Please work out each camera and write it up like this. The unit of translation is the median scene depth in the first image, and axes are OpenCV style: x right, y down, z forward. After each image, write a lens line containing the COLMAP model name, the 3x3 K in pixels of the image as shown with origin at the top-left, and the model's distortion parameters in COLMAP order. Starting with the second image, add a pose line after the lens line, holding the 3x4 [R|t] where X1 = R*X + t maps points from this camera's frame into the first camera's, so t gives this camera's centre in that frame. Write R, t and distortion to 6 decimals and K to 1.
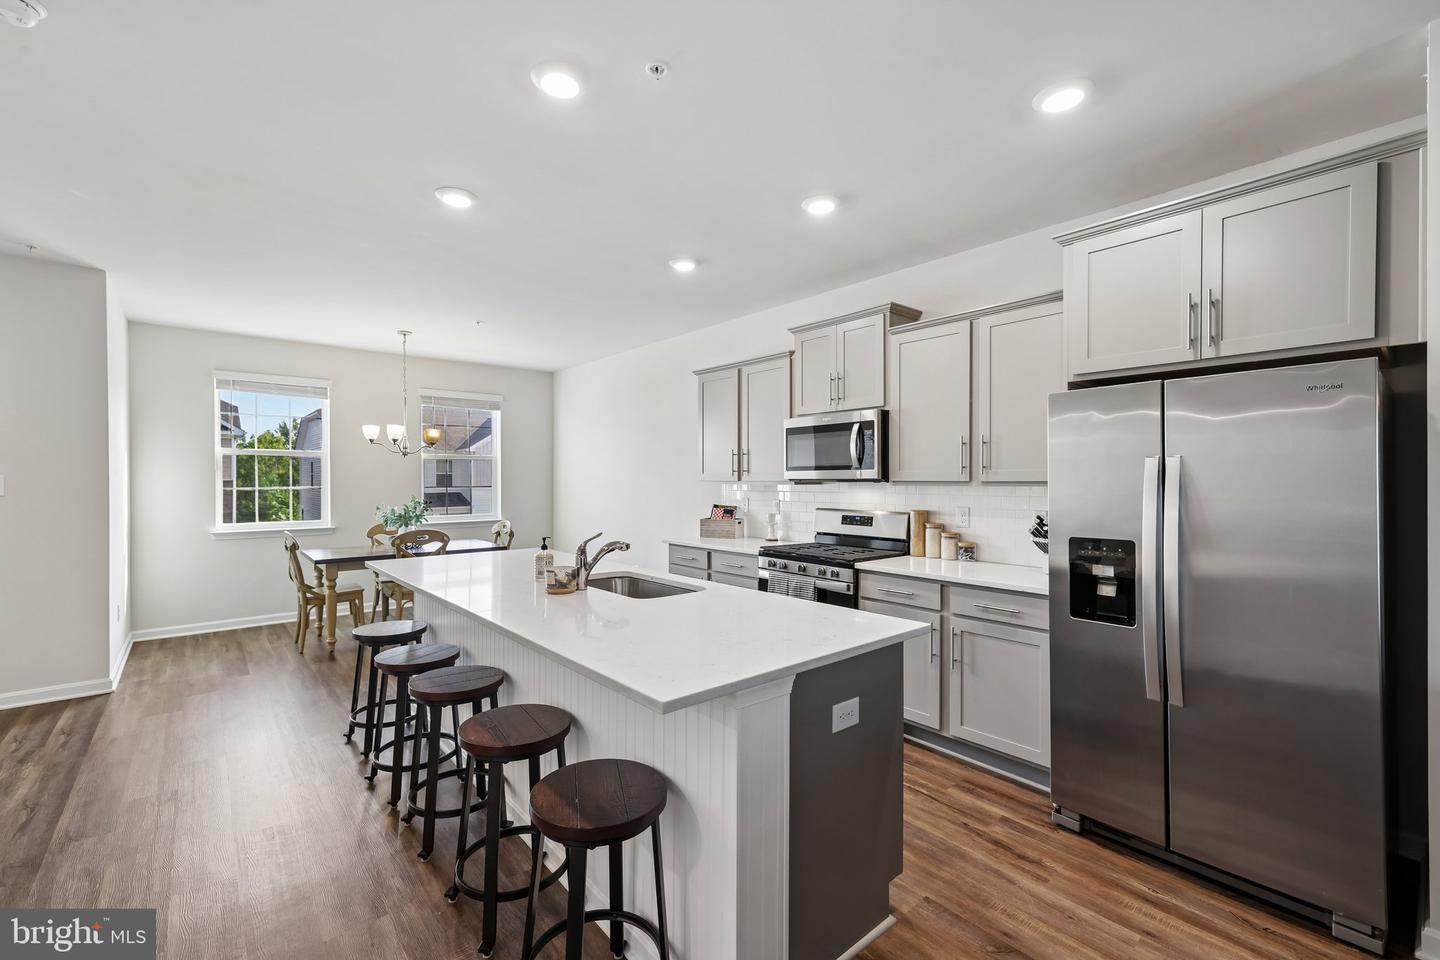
lens RADIAL K [[605.3, 0, 723.1], [0, 605.3, 481.0], [0, 0, 1]] dist [0.008310, 0.000668]
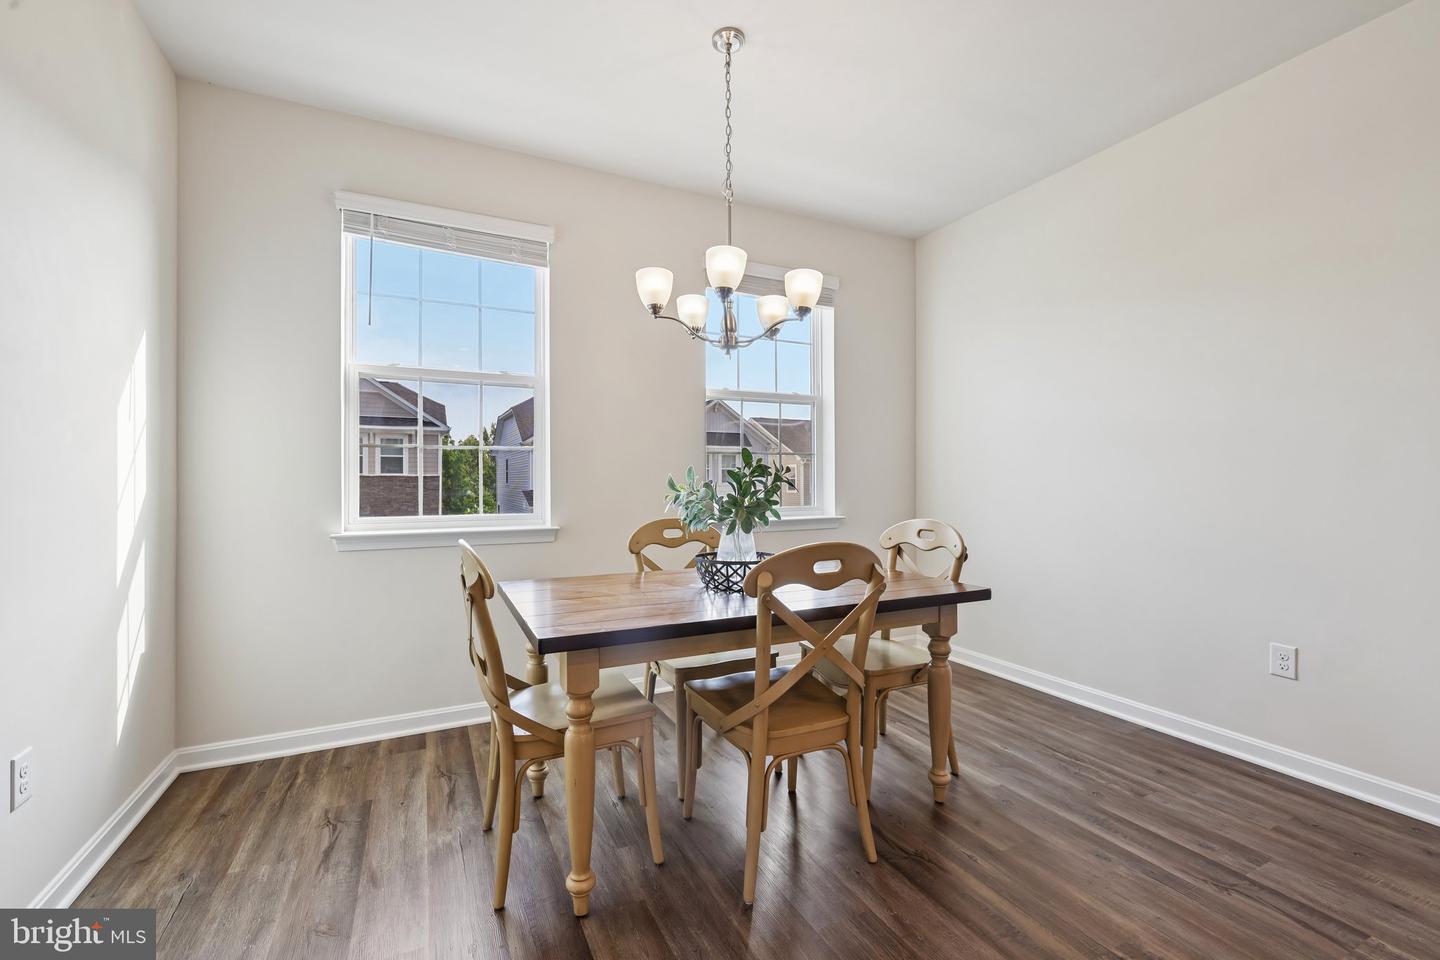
lens RADIAL K [[605.3, 0, 716.2], [0, 605.3, 481.3], [0, 0, 1]] dist [0.008310, 0.000668]
pose [[0.966146, 0.000170, -0.257998, -0.401098], [-0.000965, 0.999995, -0.002956, 0.041437], [0.257996, 0.003105, 0.966141, 0.576798]]
